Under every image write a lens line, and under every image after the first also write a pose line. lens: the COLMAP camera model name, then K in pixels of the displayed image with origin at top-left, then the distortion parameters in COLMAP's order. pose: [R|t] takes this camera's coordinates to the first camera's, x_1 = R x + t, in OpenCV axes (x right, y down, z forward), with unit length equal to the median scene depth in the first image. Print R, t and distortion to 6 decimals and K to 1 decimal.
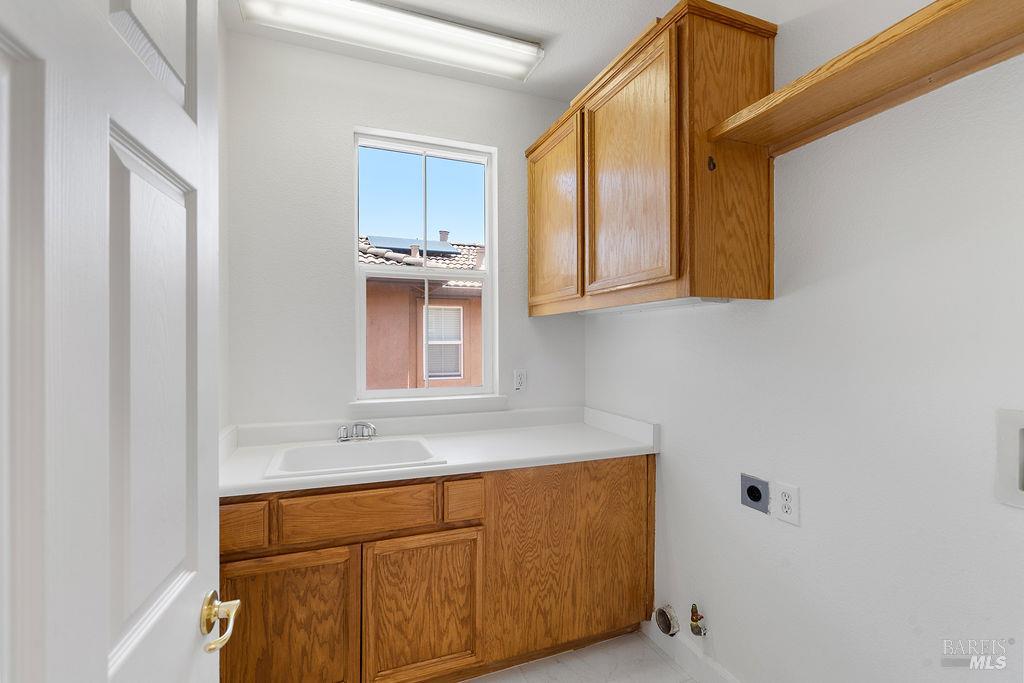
lens RADIAL K [[469.1, 0, 515.7], [0, 469.1, 338.8], [0, 0, 1]] dist [-0.004401, 0.003907]
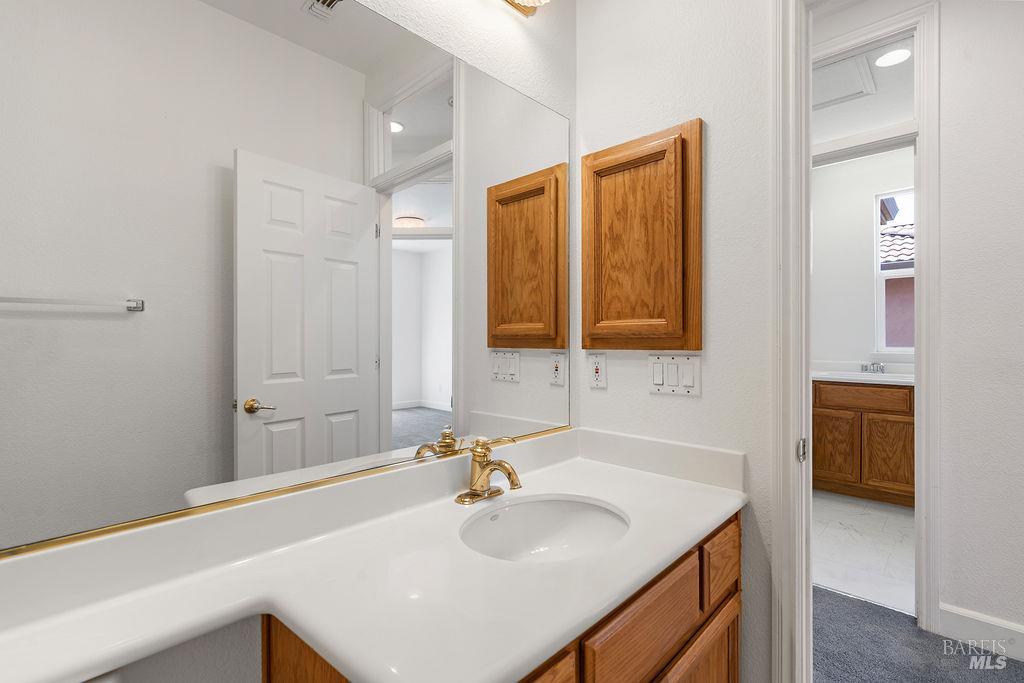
lens RADIAL K [[469.1, 0, 514.8], [0, 469.1, 340.8], [0, 0, 1]] dist [-0.004401, 0.003907]
pose [[0.428563, 0.001681, -0.903510, 0.879192], [-0.001355, 0.999998, 0.001218, 0.121478], [0.903511, 0.000702, 0.428565, -1.263225]]
